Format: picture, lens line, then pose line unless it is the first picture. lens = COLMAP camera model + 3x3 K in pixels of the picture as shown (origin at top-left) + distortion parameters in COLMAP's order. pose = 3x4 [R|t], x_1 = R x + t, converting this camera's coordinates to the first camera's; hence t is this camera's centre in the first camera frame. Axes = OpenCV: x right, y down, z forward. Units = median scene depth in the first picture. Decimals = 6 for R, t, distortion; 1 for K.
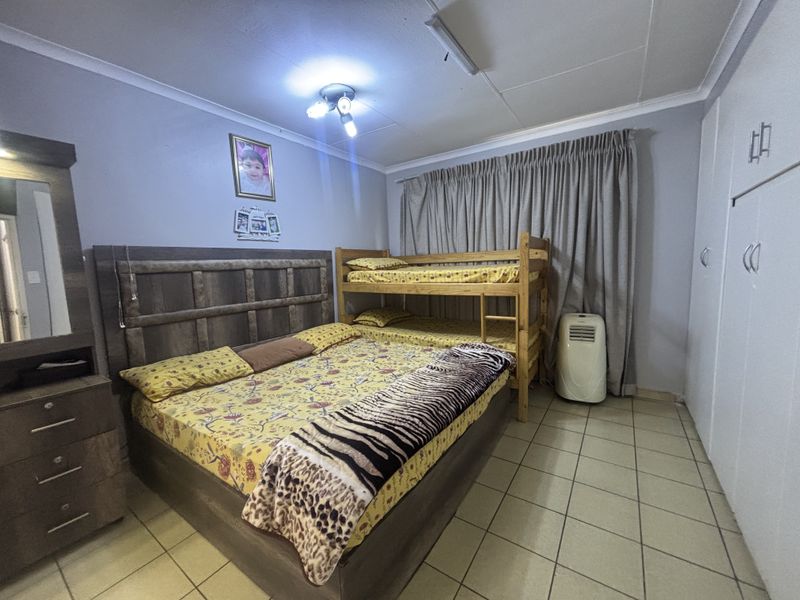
lens RADIAL K [[321.3, 0, 403.4], [0, 321.3, 299.8], [0, 0, 1]] dist [0.002824, 0.000184]
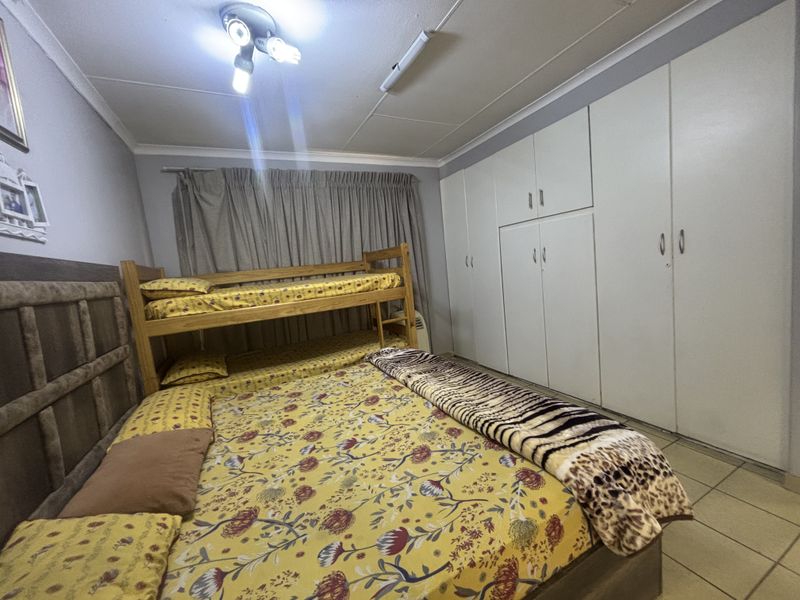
lens RADIAL K [[321.3, 0, 401.2], [0, 321.3, 297.1], [0, 0, 1]] dist [0.002824, 0.000184]
pose [[0.499267, -0.101149, 0.860524, -0.597564], [0.179715, 0.983653, 0.011353, -0.028177], [-0.847605, 0.148980, 0.509284, 0.414302]]
